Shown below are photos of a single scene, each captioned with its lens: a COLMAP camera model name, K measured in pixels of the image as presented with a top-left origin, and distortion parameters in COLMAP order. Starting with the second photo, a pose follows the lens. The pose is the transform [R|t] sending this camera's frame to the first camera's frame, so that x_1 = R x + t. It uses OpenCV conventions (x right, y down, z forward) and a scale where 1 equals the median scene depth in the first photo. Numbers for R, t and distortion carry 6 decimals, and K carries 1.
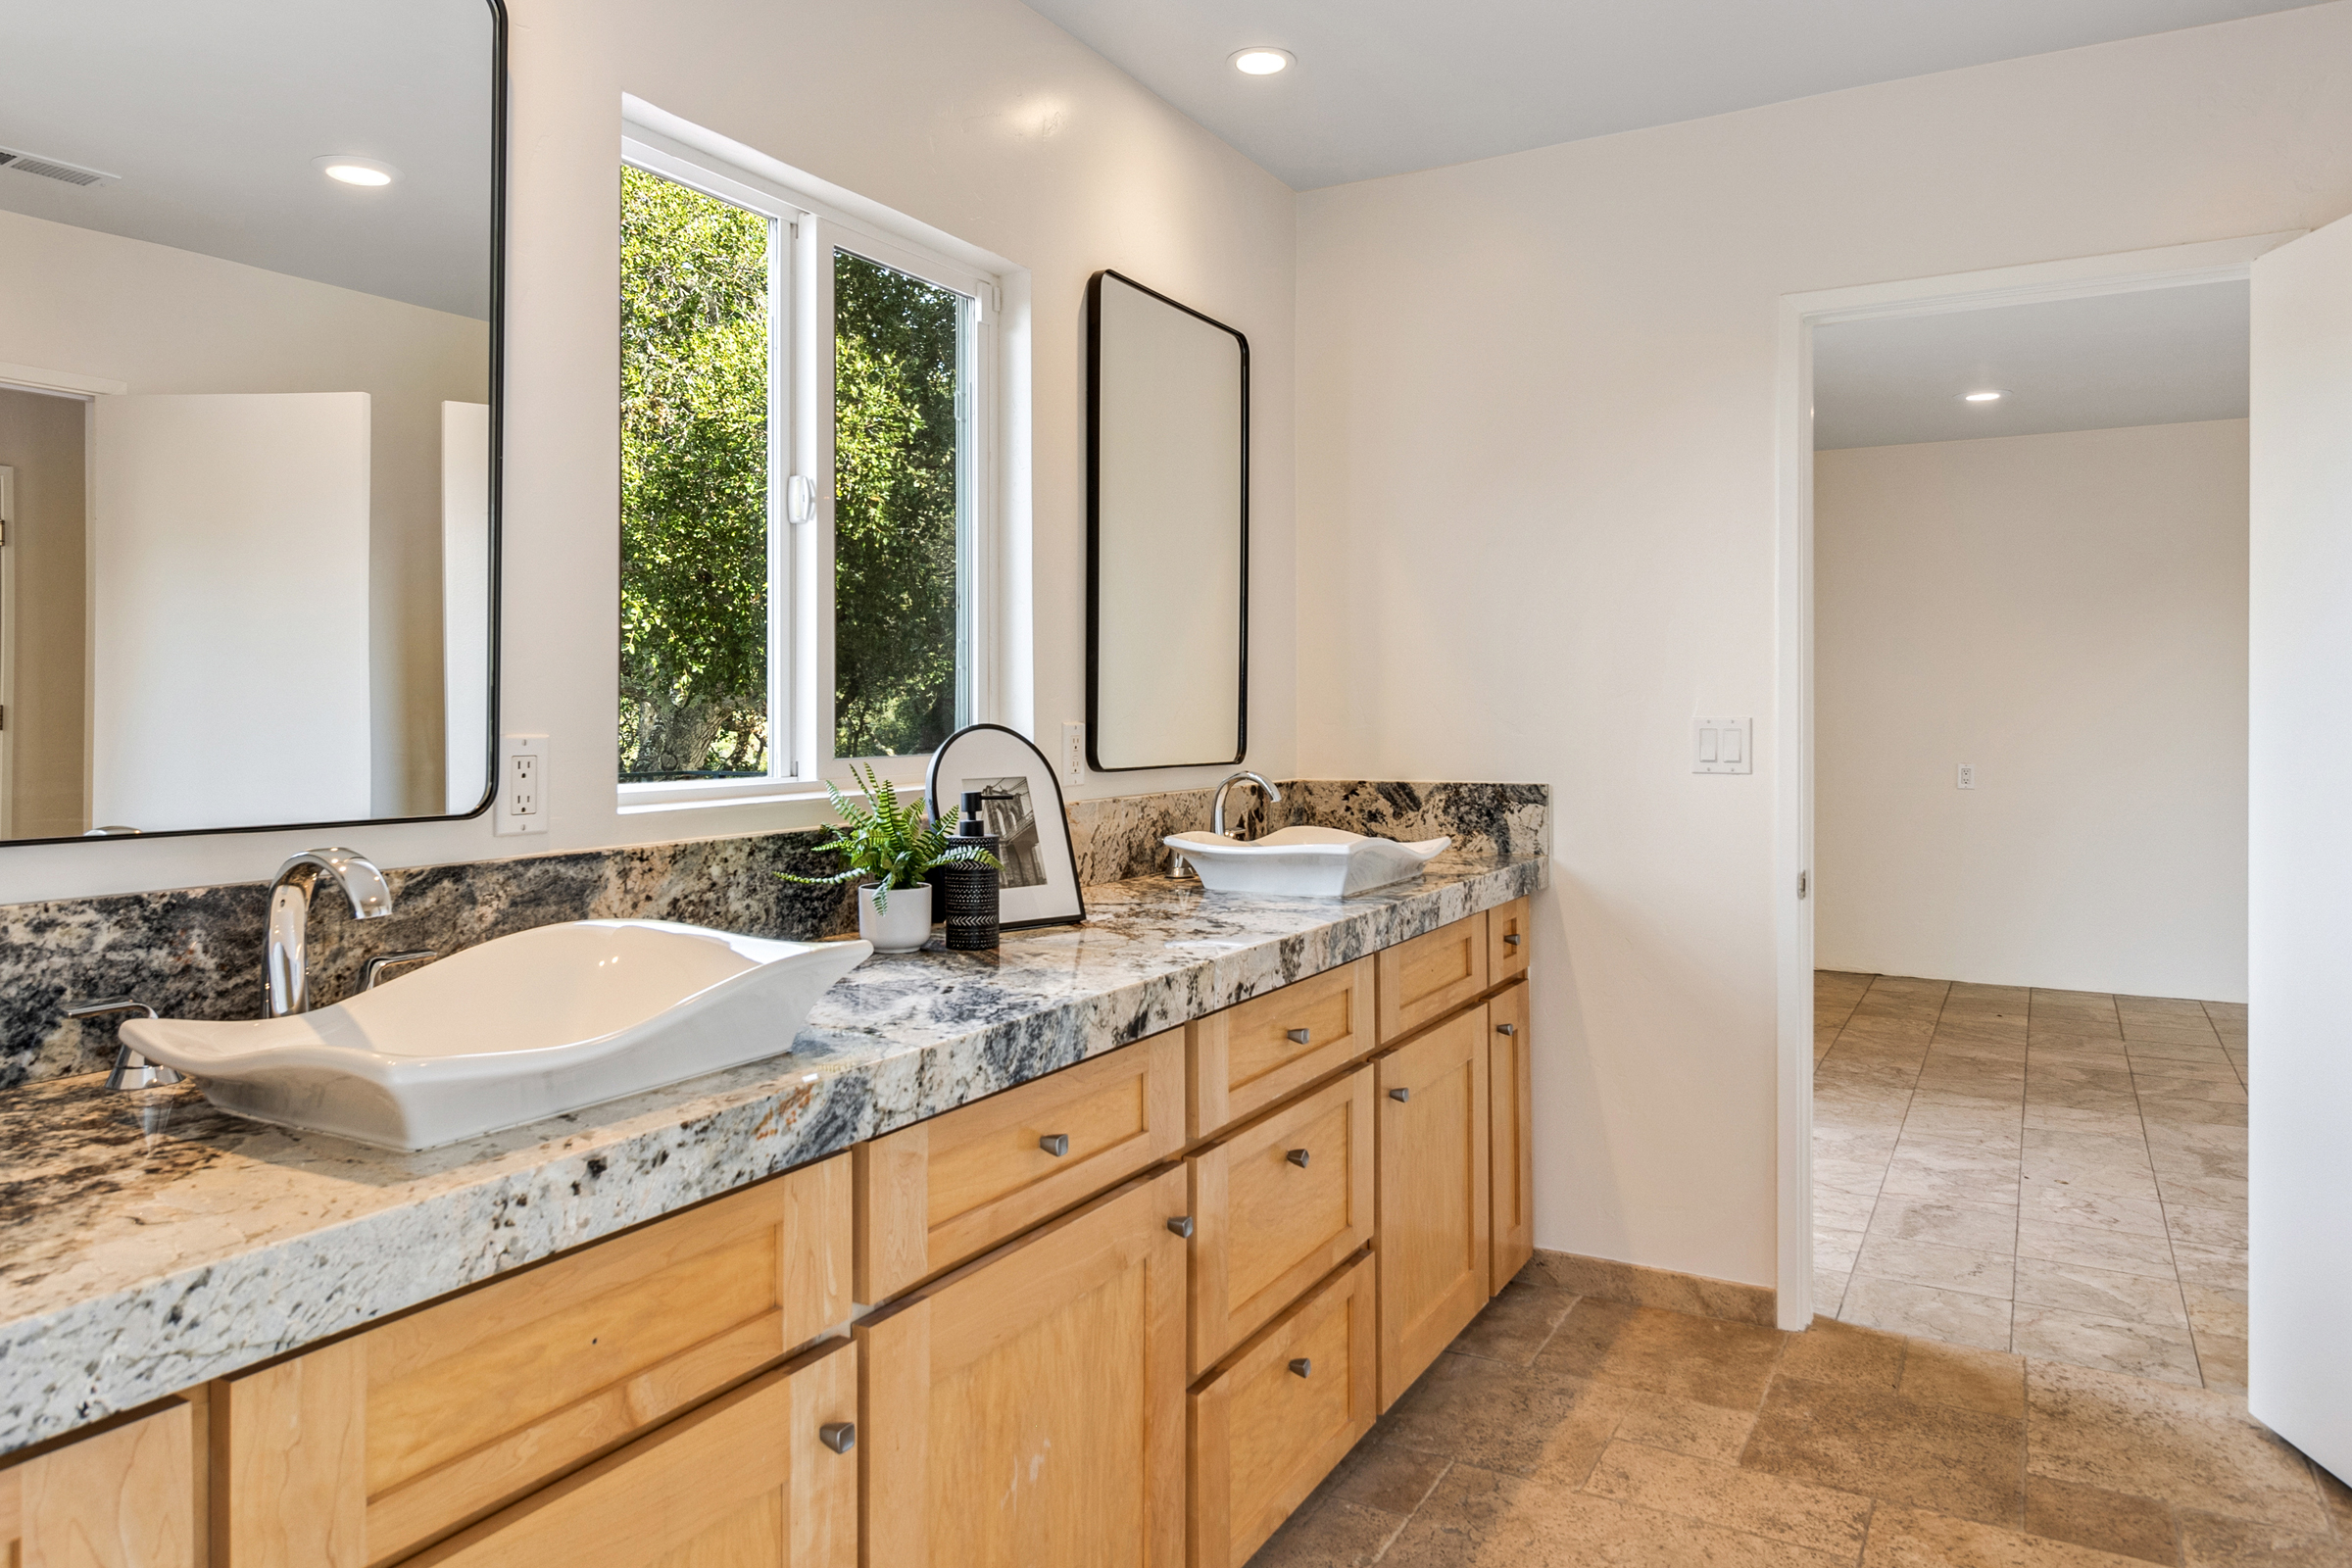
lens RADIAL K [[1567.7, 0, 1173.6], [0, 1567.7, 698.6], [0, 0, 1]] dist [-0.004427, -0.005440]
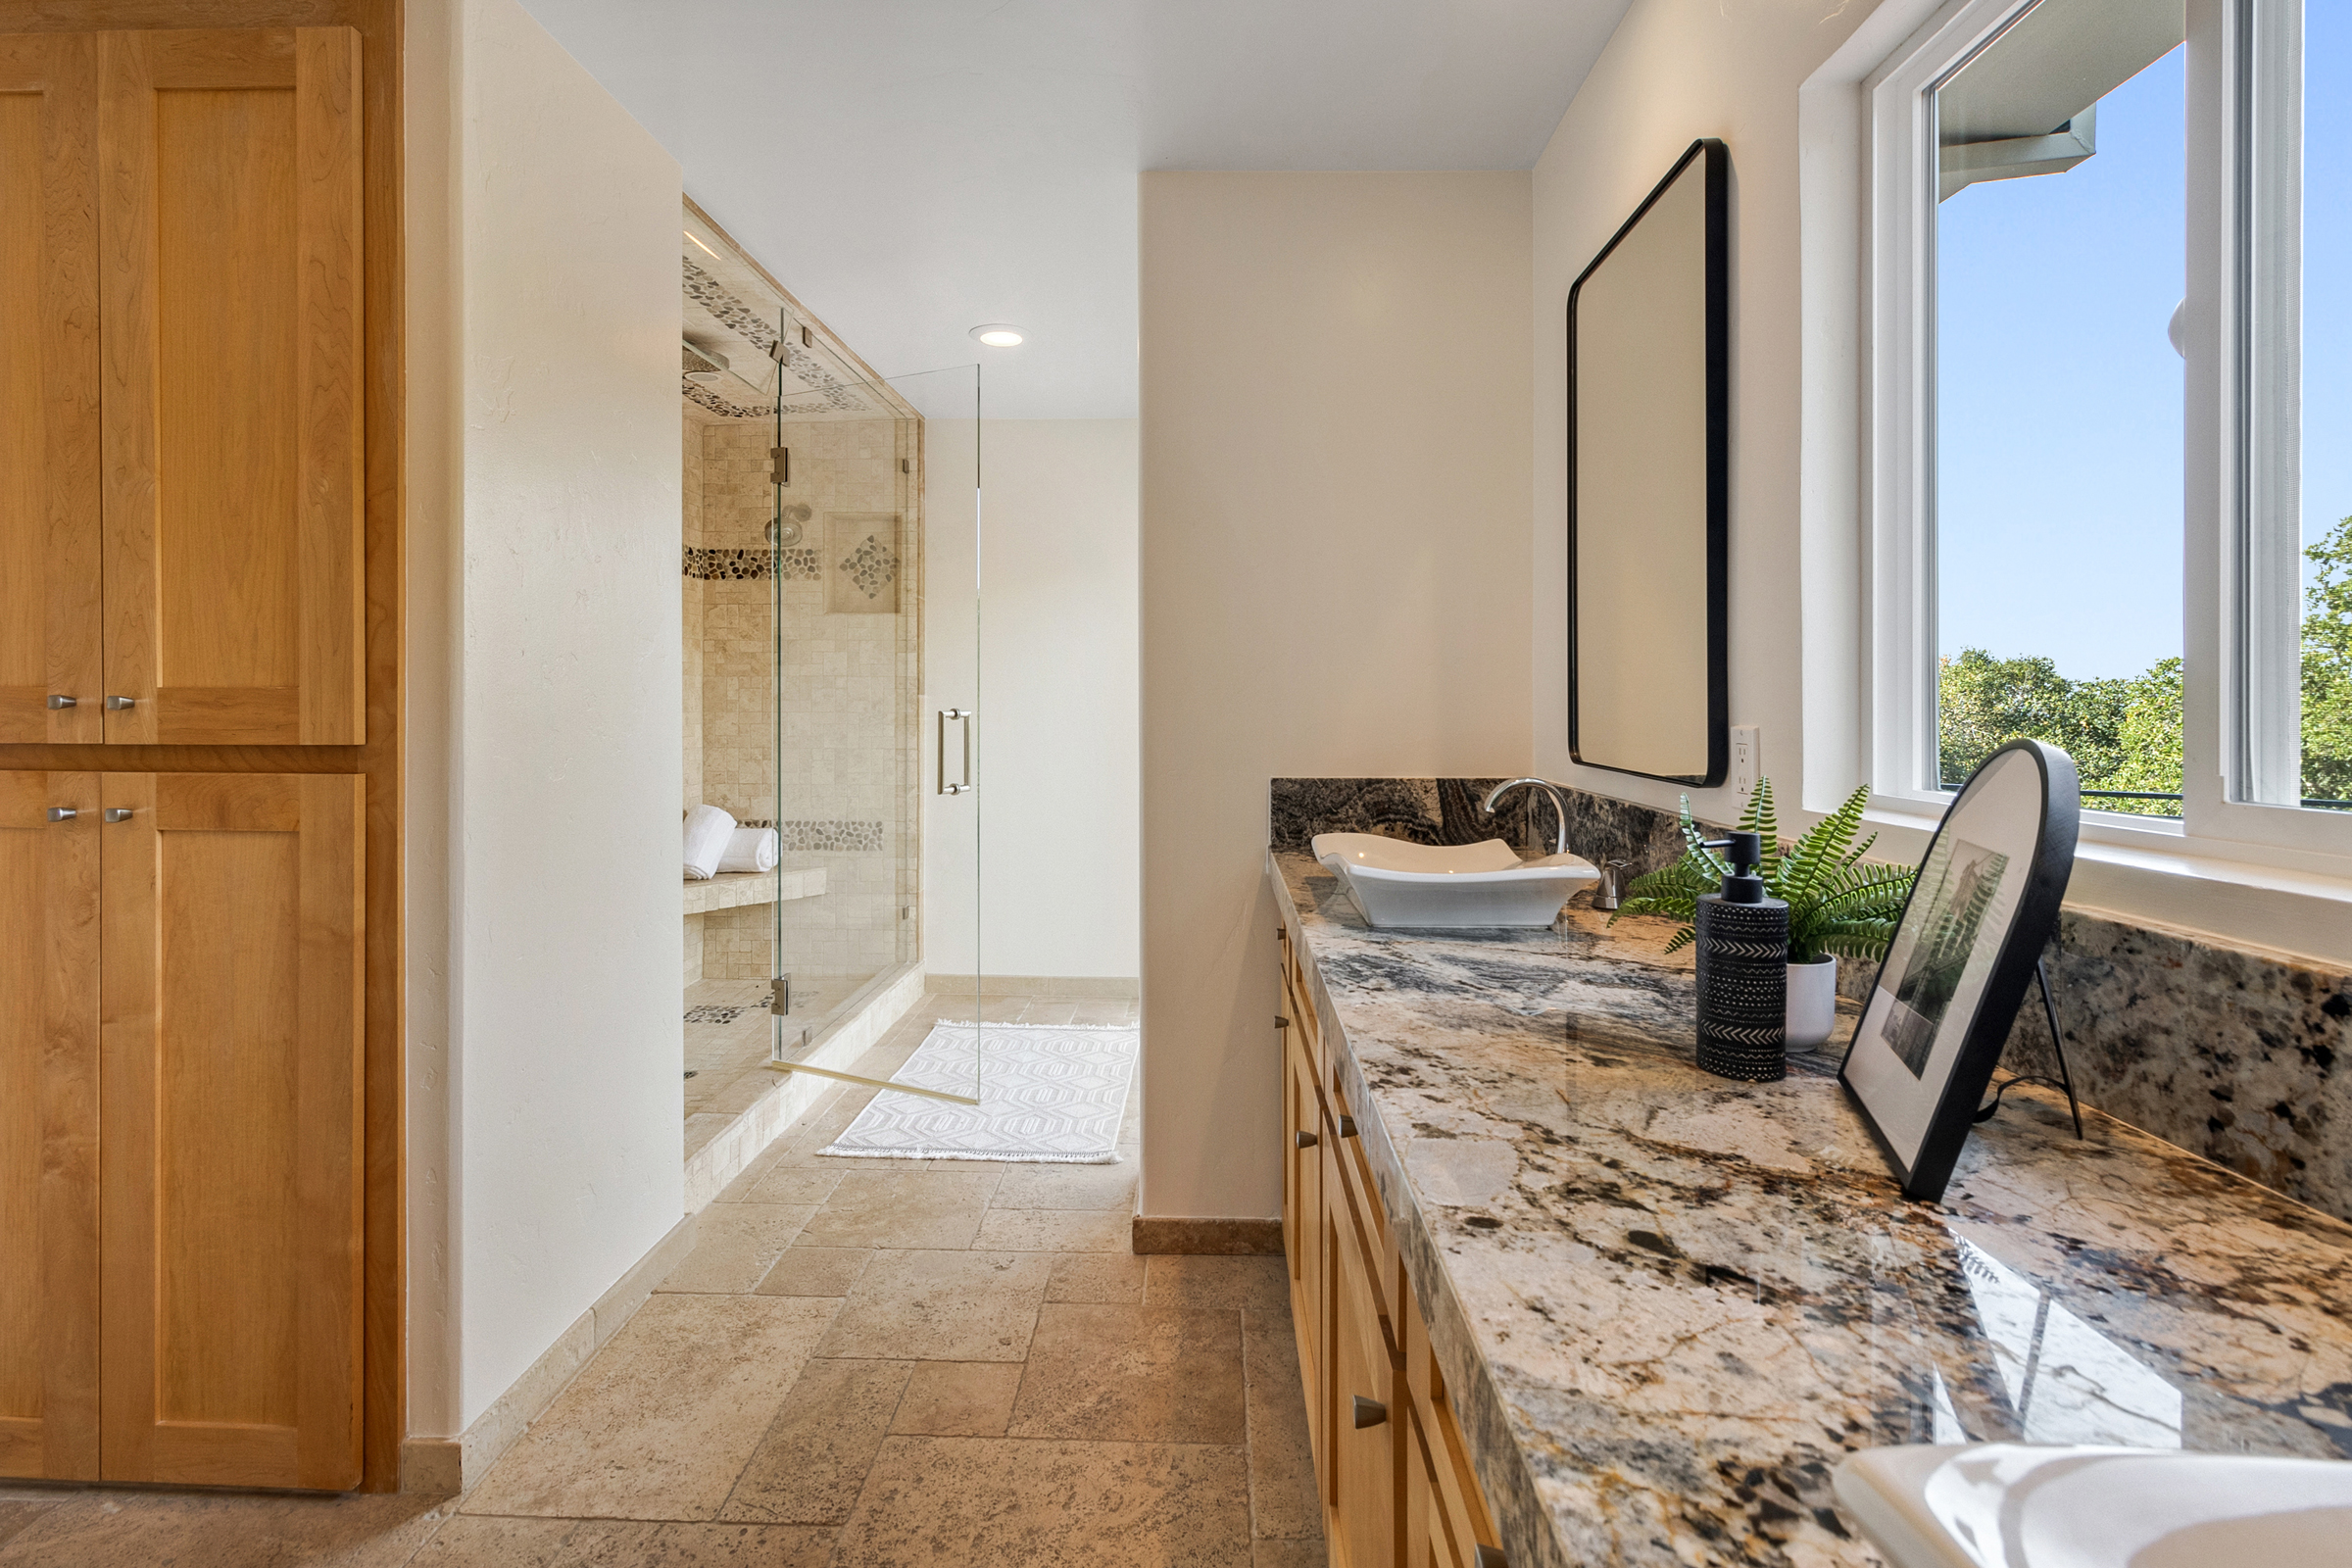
lens RADIAL K [[1088.1, 0, 1206.6], [0, 1088.1, 708.4], [0, 0, 1]] dist [-0.011687, 0.001823]
pose [[-0.888607, -0.002437, -0.458663, 0.278385], [-0.000529, 0.999991, -0.004289, 0.011999], [0.458669, -0.003569, -0.888600, 1.354517]]
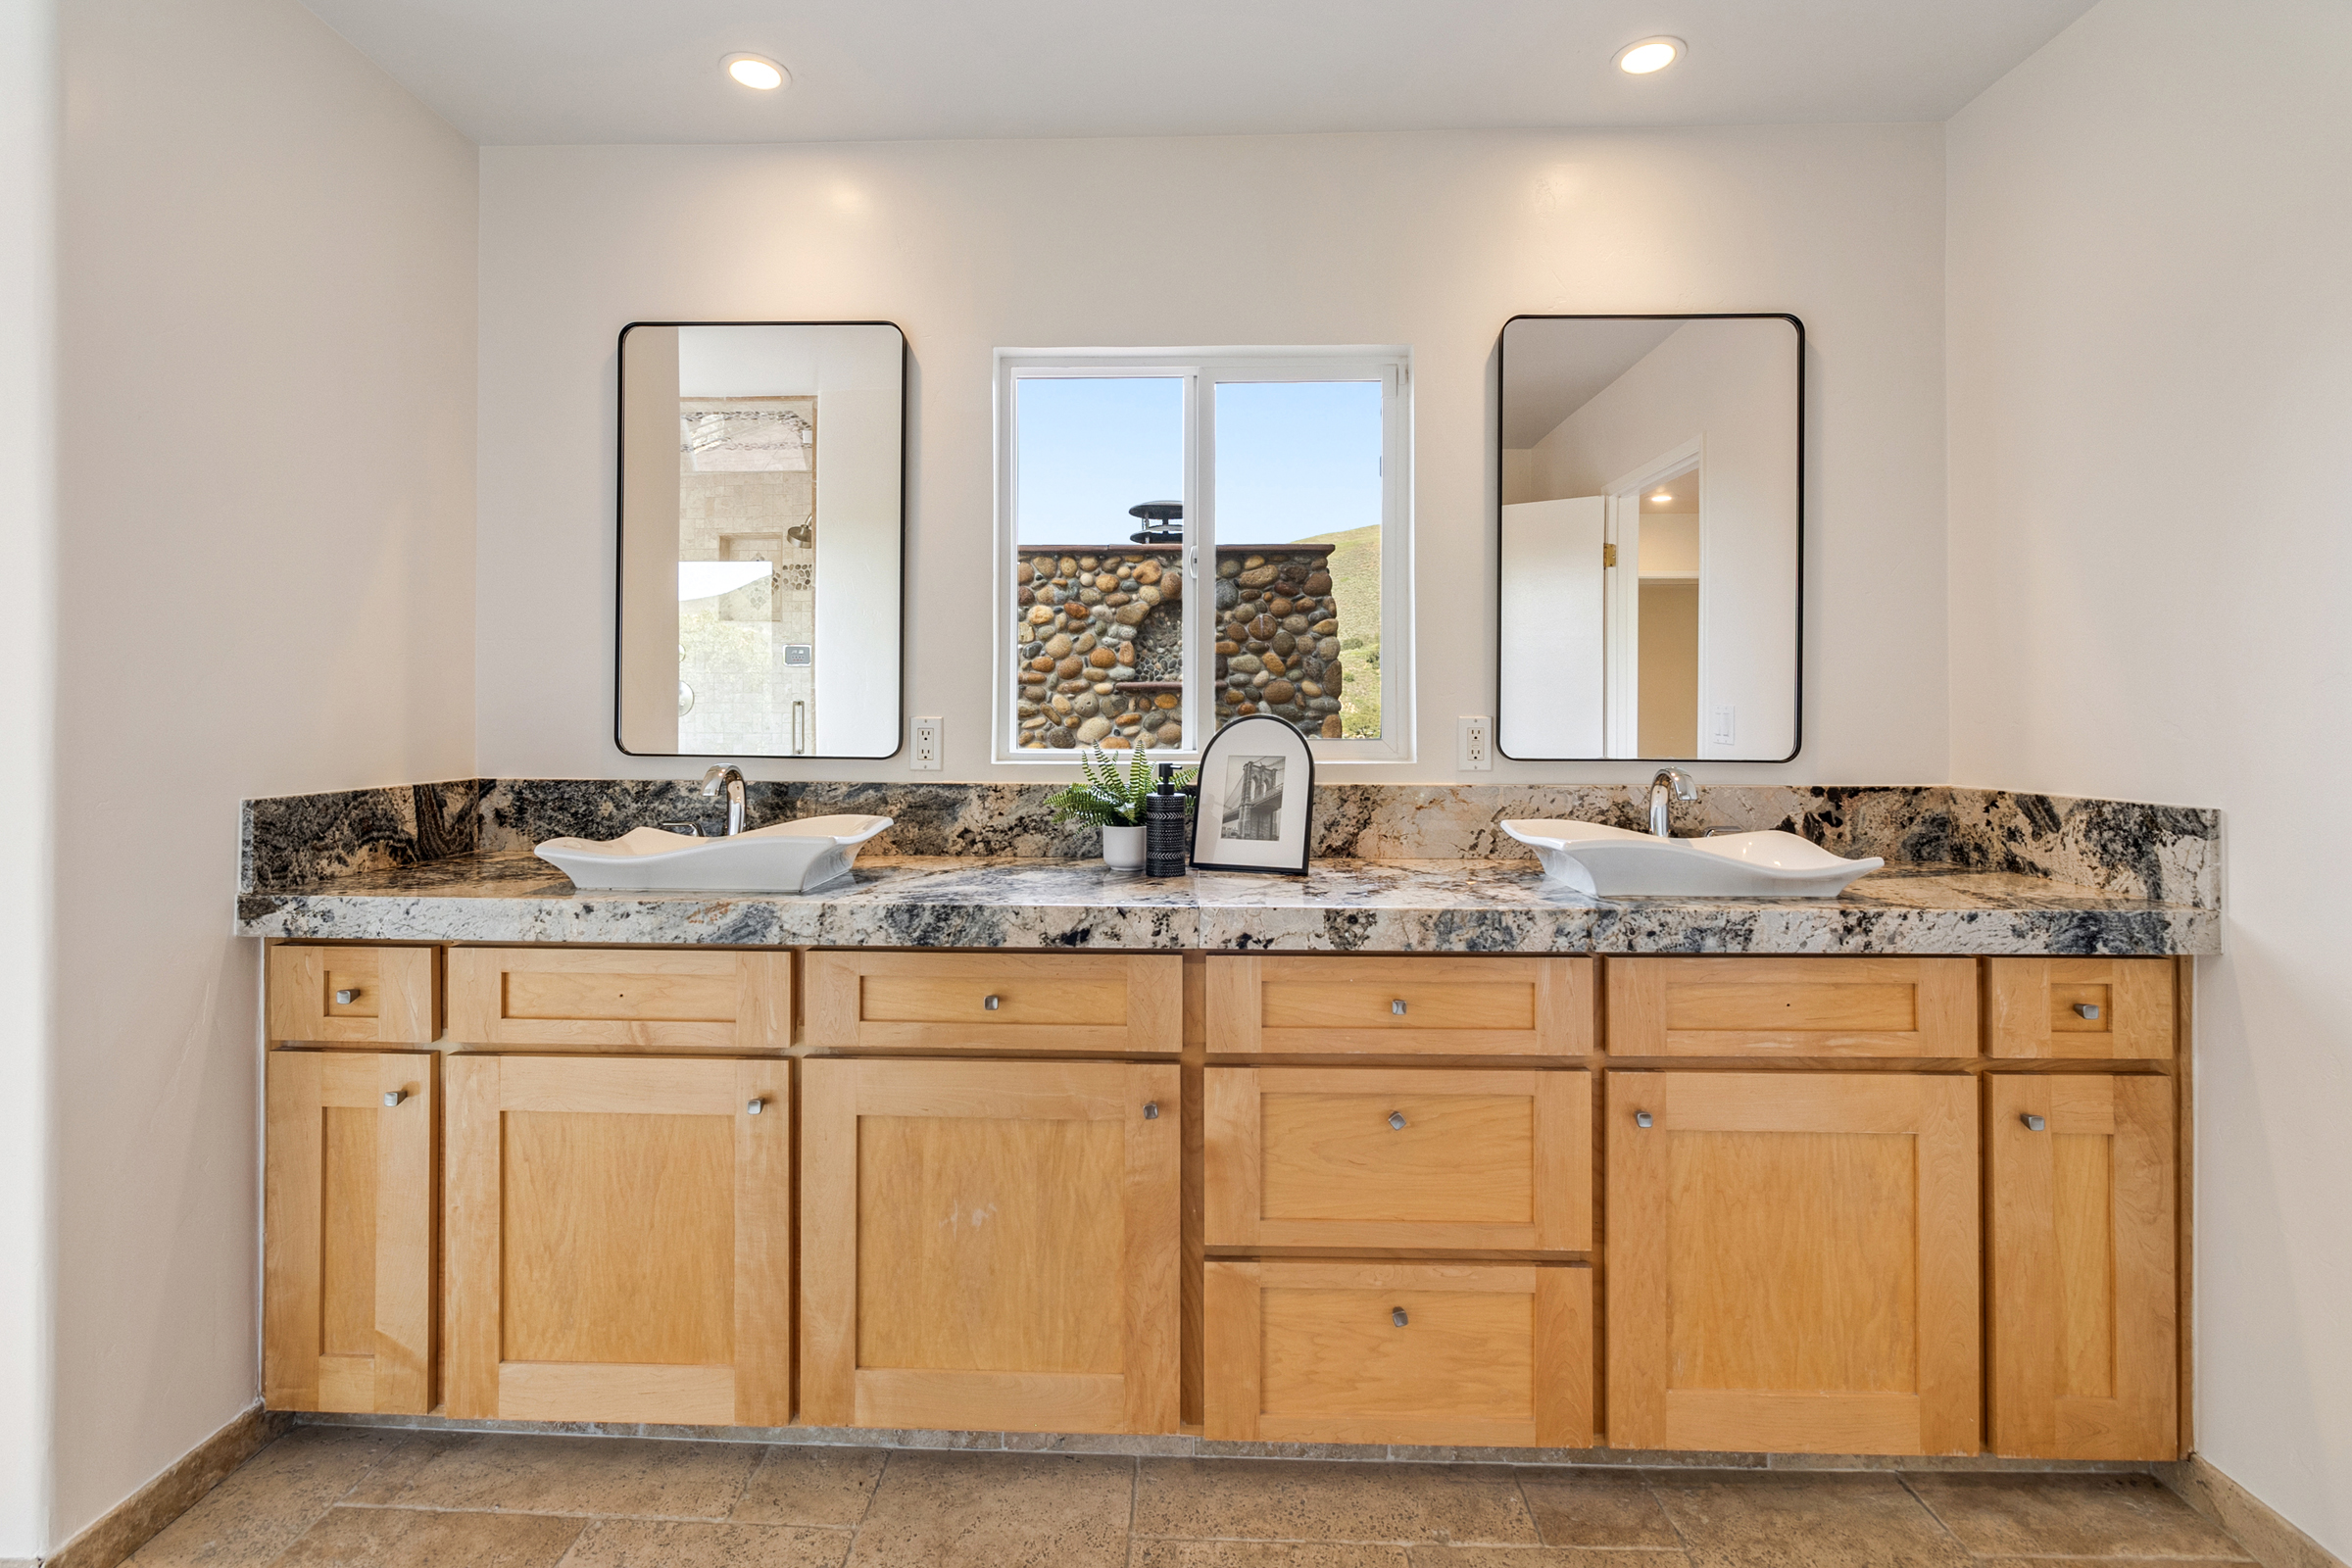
lens RADIAL K [[1088.1, 0, 1160.8], [0, 1088.1, 703.4], [0, 0, 1]] dist [-0.011687, 0.001823]
pose [[0.447060, -0.006827, -0.894478, 0.757896], [0.002703, 0.999977, -0.006282, 0.013777], [0.894500, 0.000391, 0.447068, 0.587657]]
